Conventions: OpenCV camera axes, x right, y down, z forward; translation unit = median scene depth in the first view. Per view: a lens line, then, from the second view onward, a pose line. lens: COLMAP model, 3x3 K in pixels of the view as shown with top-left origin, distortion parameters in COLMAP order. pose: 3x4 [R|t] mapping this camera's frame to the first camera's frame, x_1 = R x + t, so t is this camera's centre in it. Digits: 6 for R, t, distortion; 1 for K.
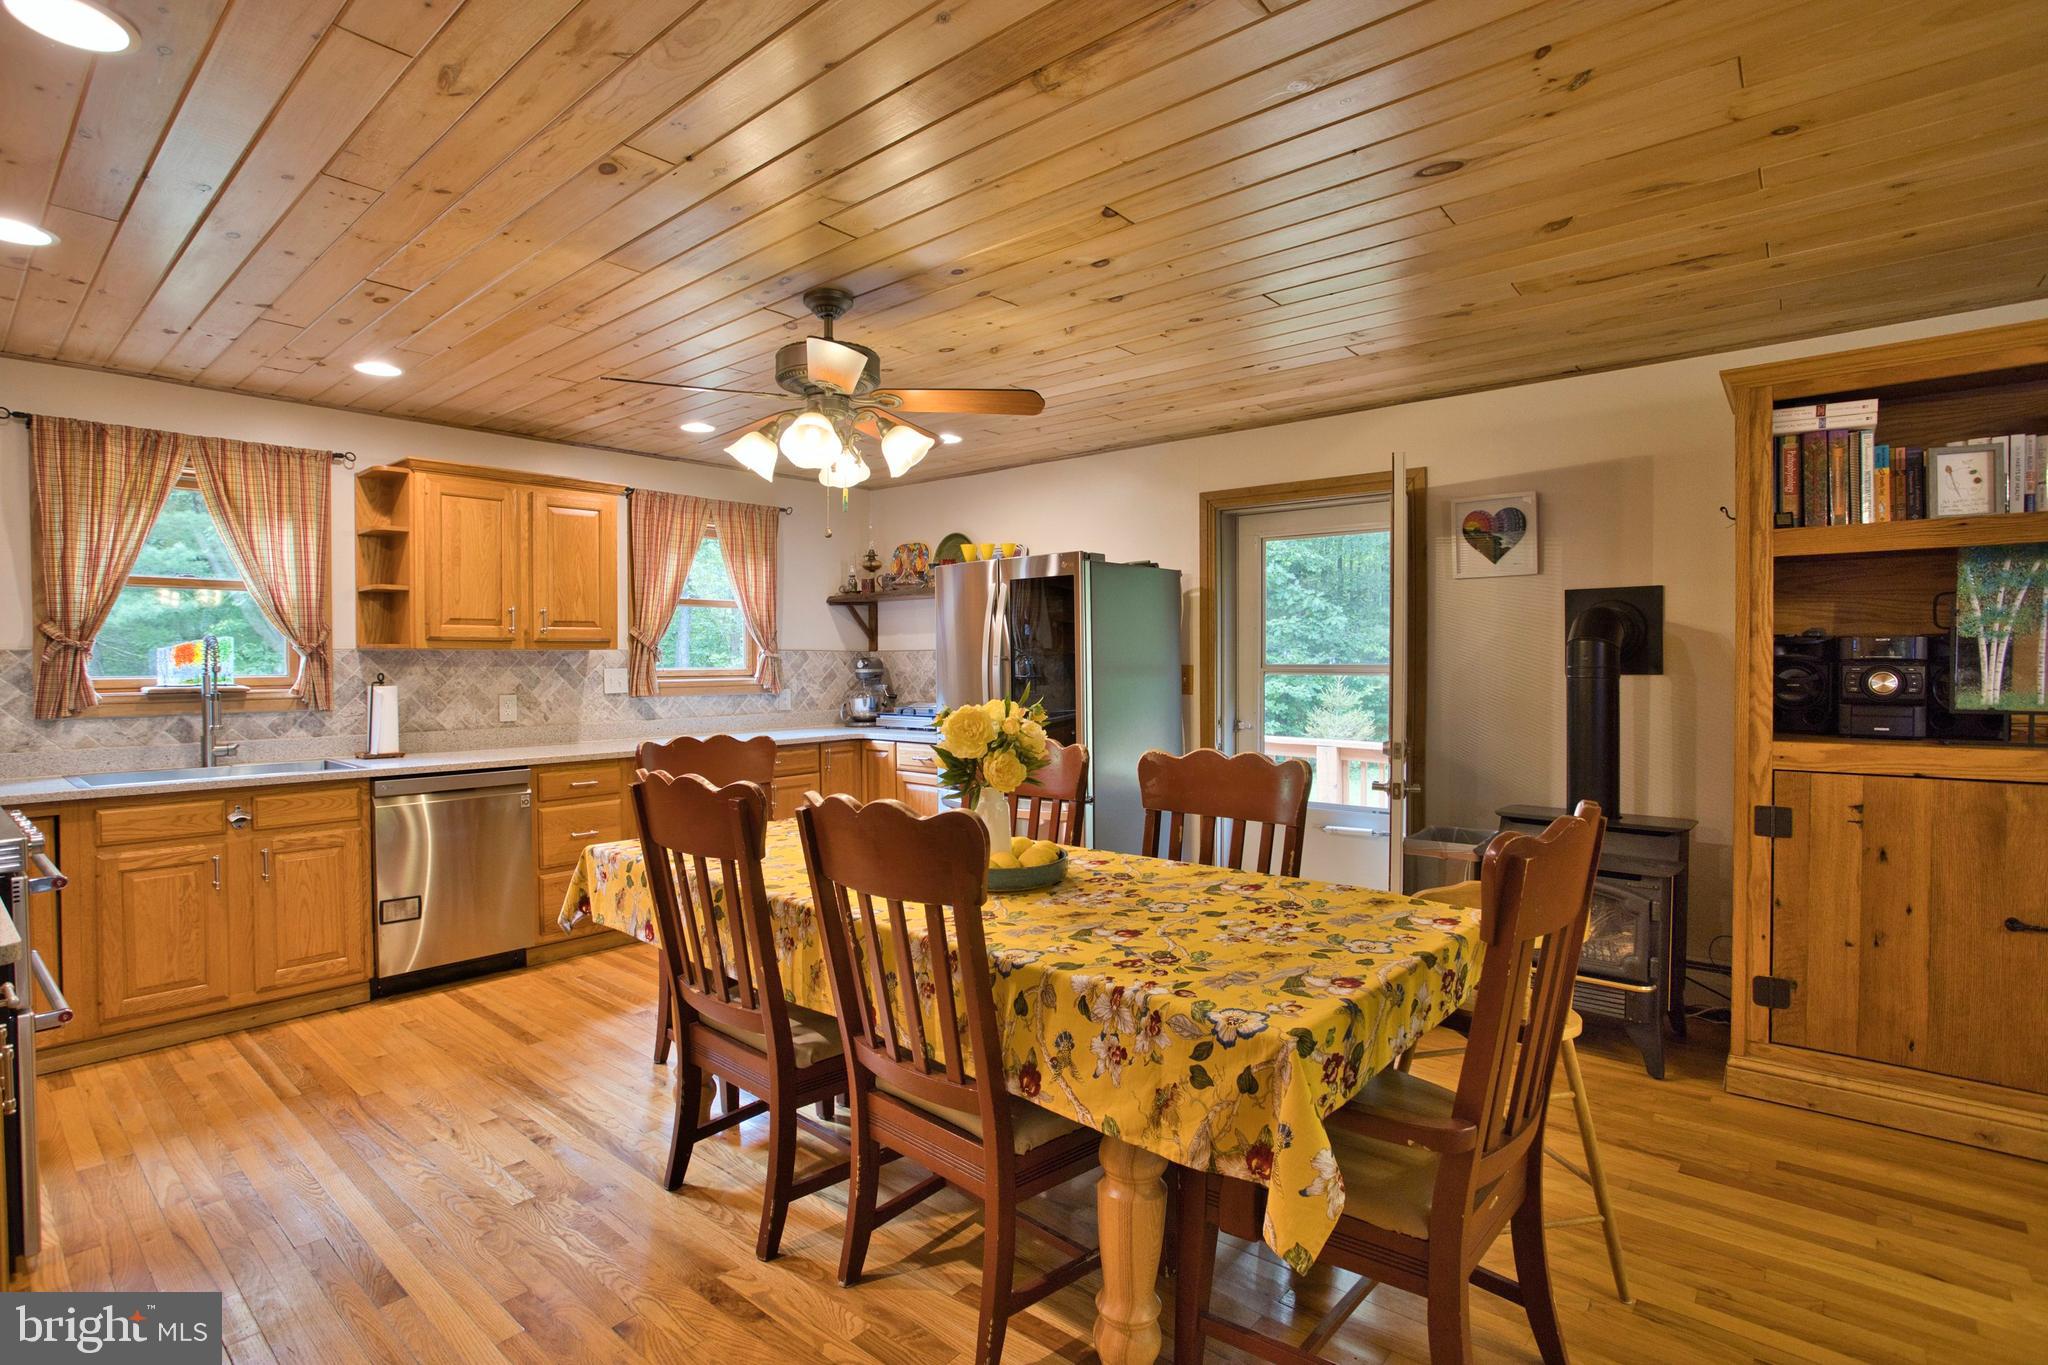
lens RADIAL K [[1003.9, 0, 1011.9], [0, 1003.9, 675.3], [0, 0, 1]] dist [-0.065582, 0.028733]
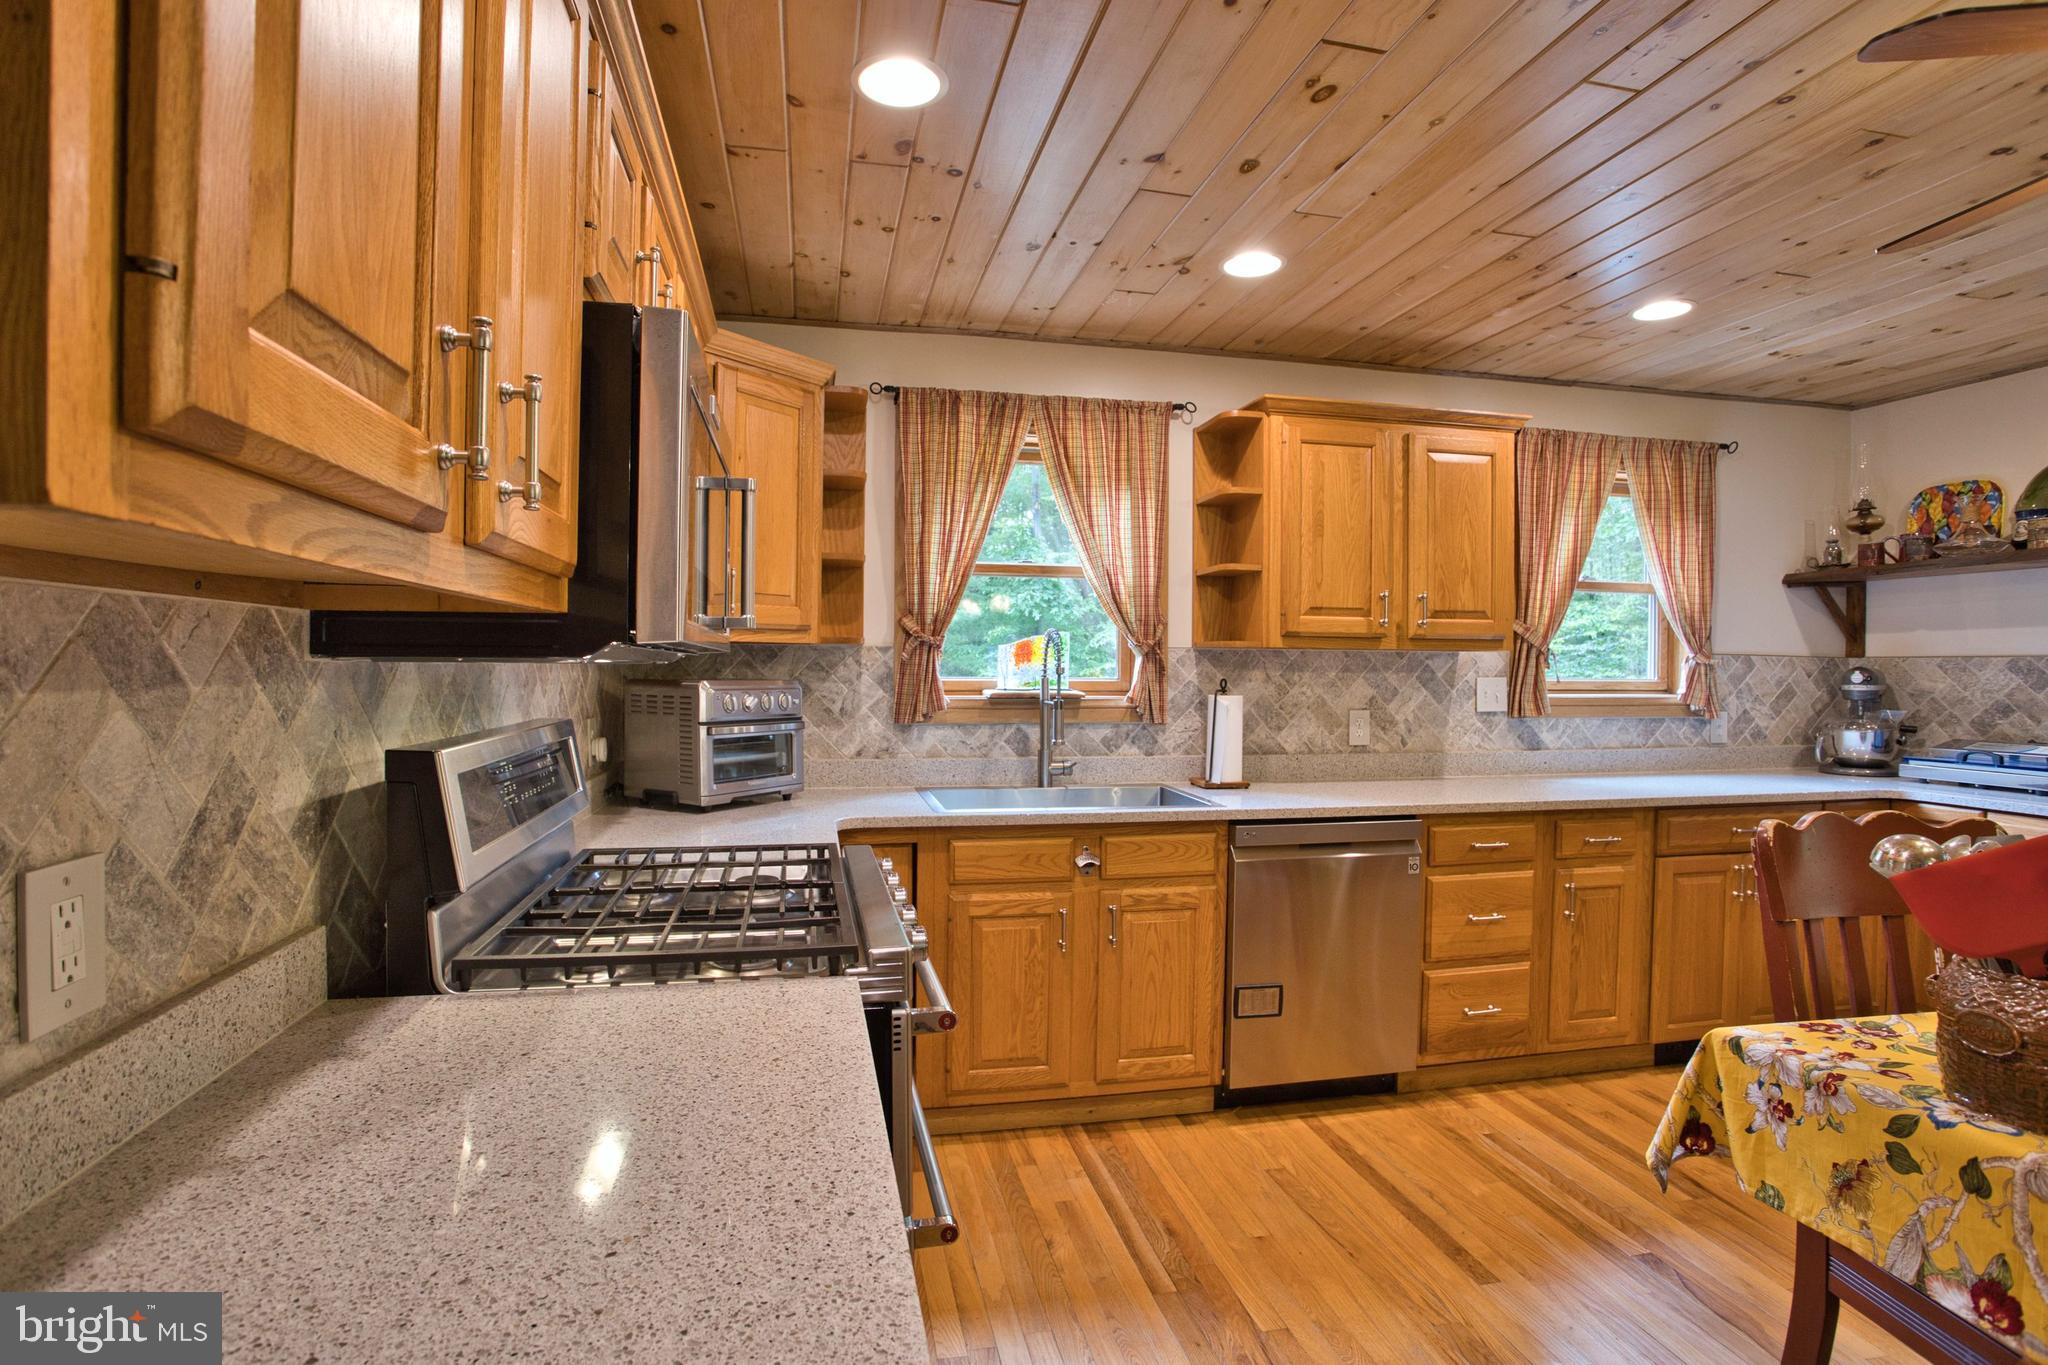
lens RADIAL K [[1003.9, 0, 1011.9], [0, 1003.9, 675.3], [0, 0, 1]] dist [-0.065582, 0.028733]
pose [[0.793868, 0.018065, -0.607821, -0.306212], [-0.021314, 0.999771, 0.001877, -0.002948], [0.607716, 0.011465, 0.794072, 0.278095]]
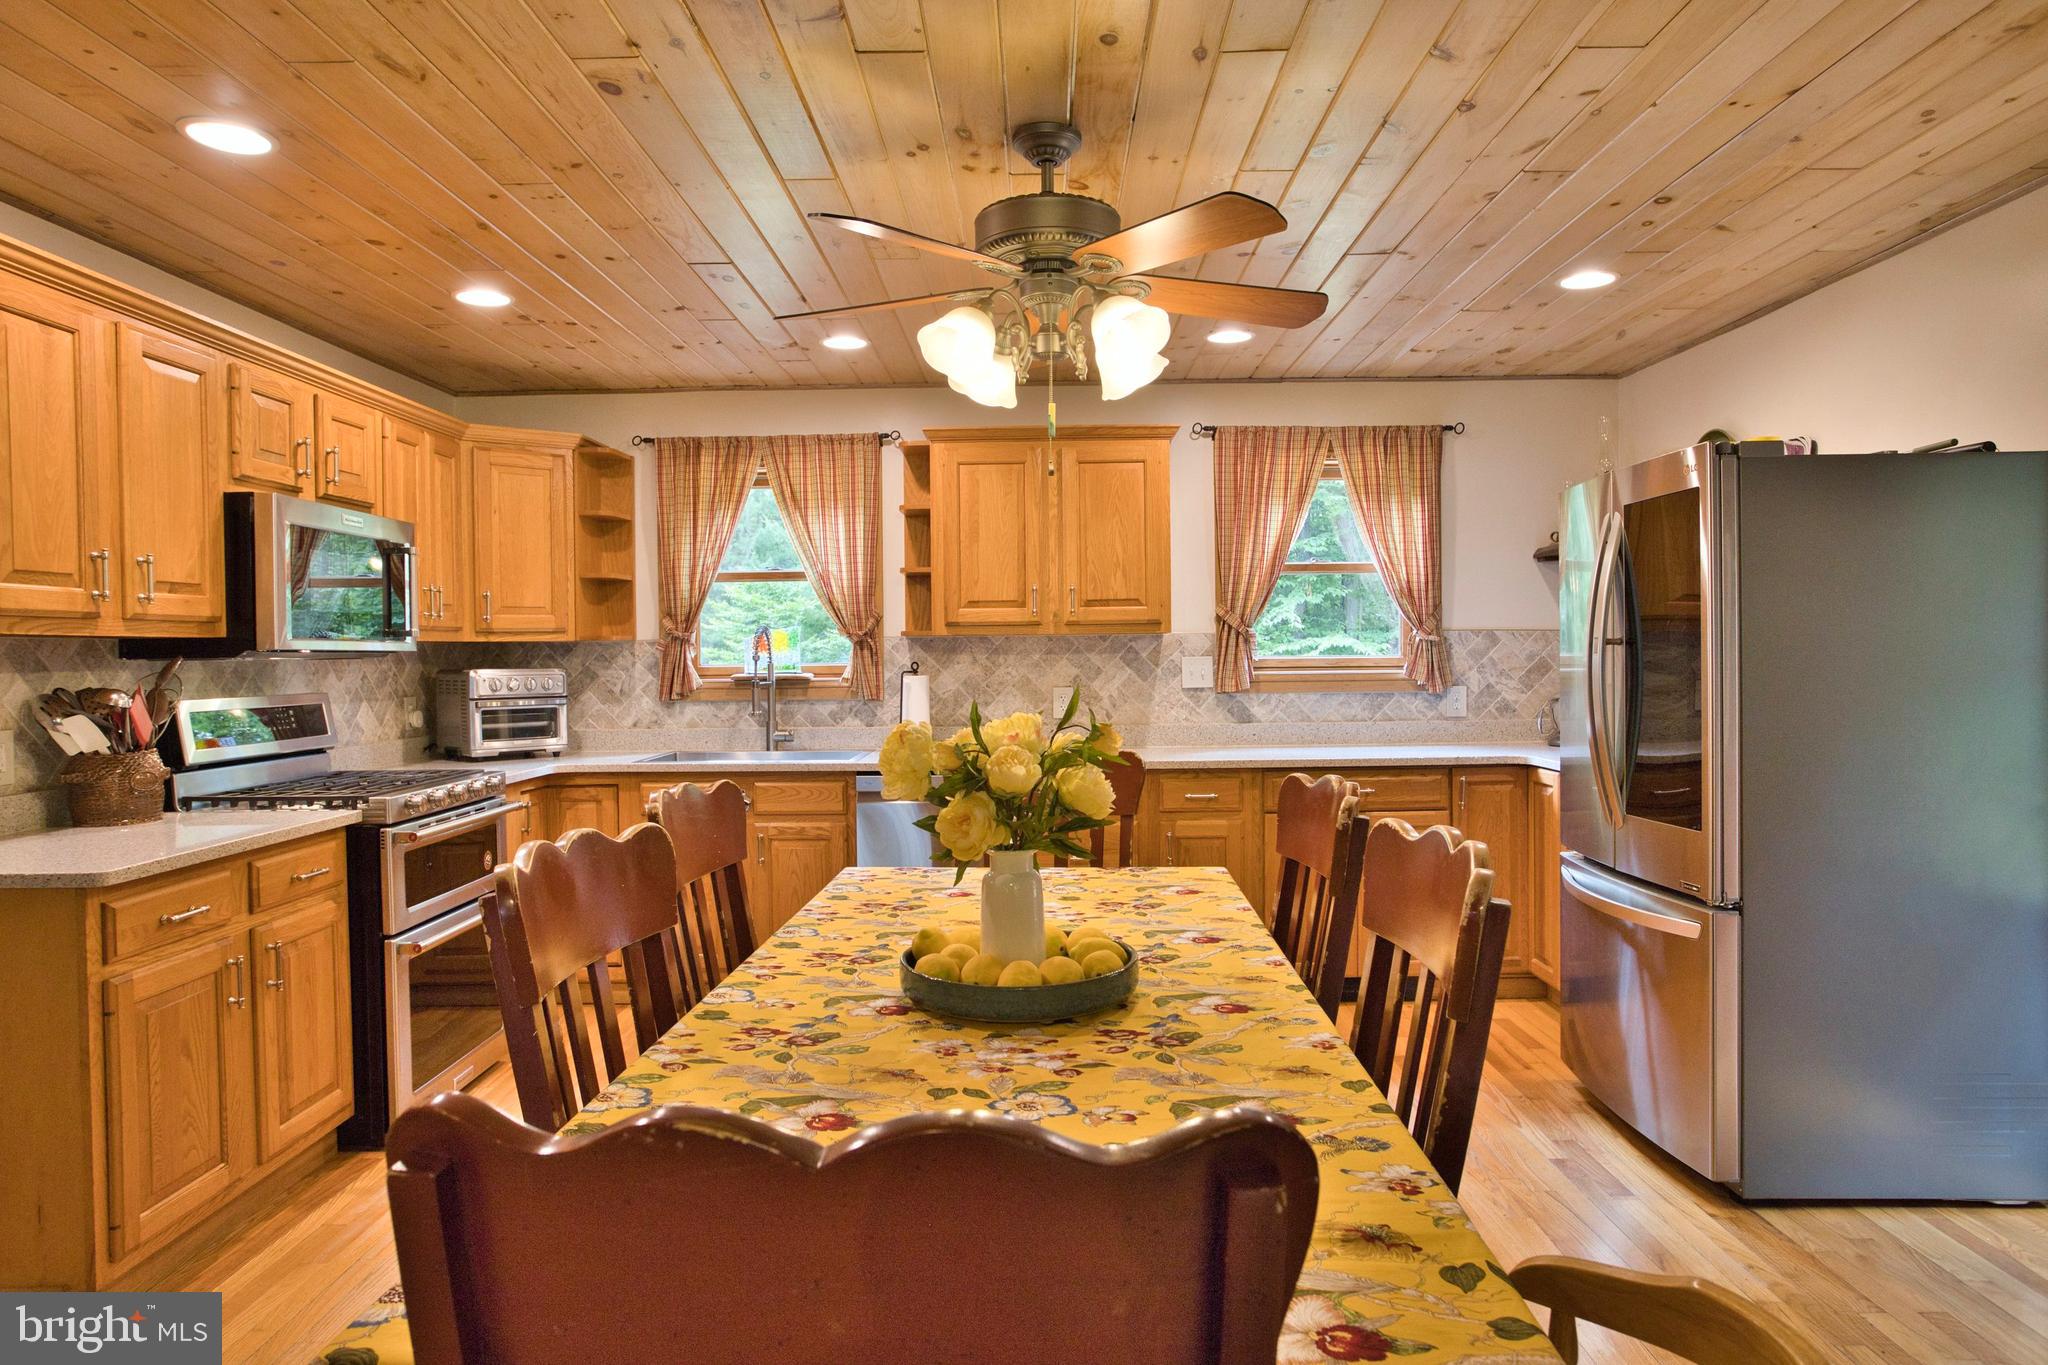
lens RADIAL K [[1275.8, 0, 1024.0], [0, 1275.8, 682.5], [0, 0, 1]] dist [-0.046441, 0.001069]
pose [[0.642851, 0.017602, -0.765789, 0.377320], [-0.004183, 0.999802, 0.019470, -0.007016], [0.765980, -0.009313, 0.642797, 0.307638]]
